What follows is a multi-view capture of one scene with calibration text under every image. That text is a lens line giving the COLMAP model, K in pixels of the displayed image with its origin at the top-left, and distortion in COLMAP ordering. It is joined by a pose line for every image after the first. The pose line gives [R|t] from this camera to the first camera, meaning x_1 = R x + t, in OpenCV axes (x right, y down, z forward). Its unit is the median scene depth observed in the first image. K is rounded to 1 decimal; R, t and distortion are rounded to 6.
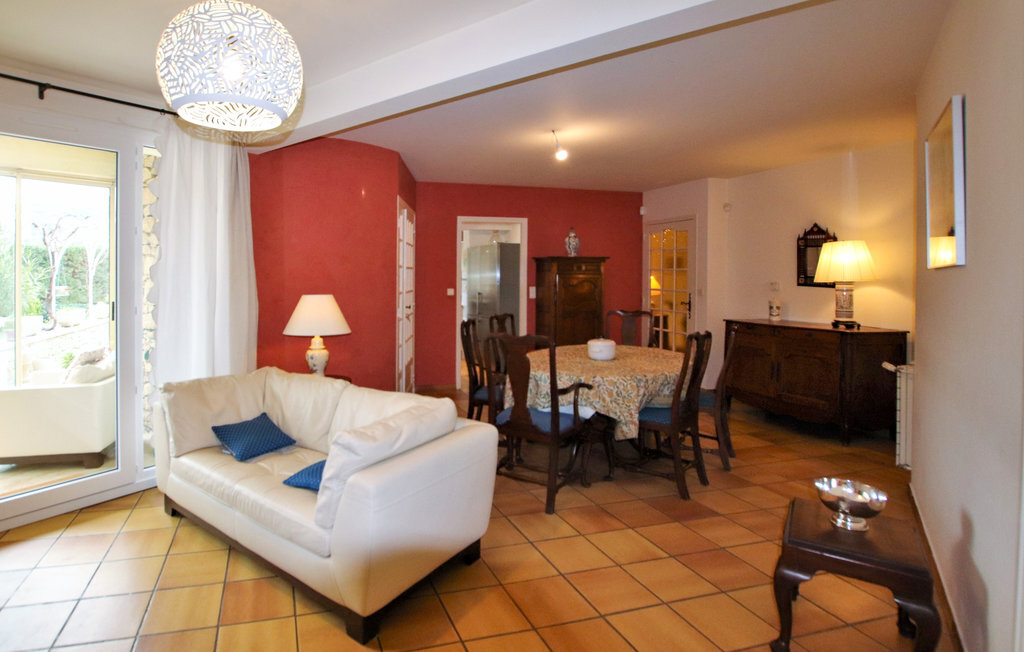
lens RADIAL K [[485.7, 0, 355.7], [0, 485.7, 290.8], [0, 0, 1]] dist [-0.014741, 0.003991]
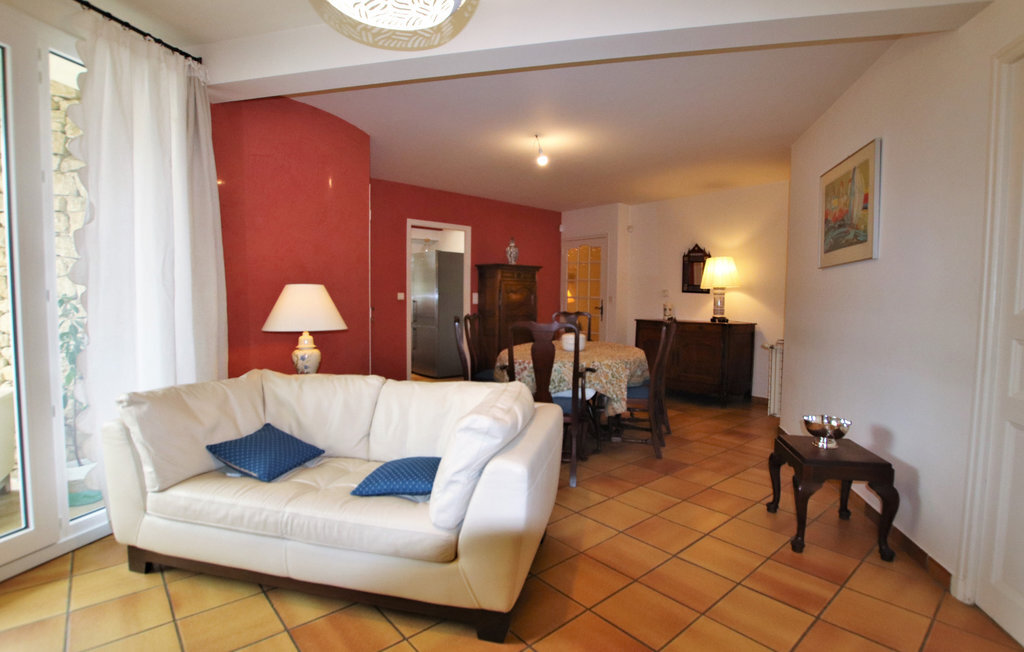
lens RADIAL K [[485.7, 0, 510.8], [0, 485.7, 328.1], [0, 0, 1]] dist [-0.014741, 0.003991]
pose [[0.889397, -0.015208, 0.456883, -0.164245], [-0.010033, 0.998556, 0.052769, 0.039340], [-0.457025, -0.051517, 0.887960, 0.091644]]
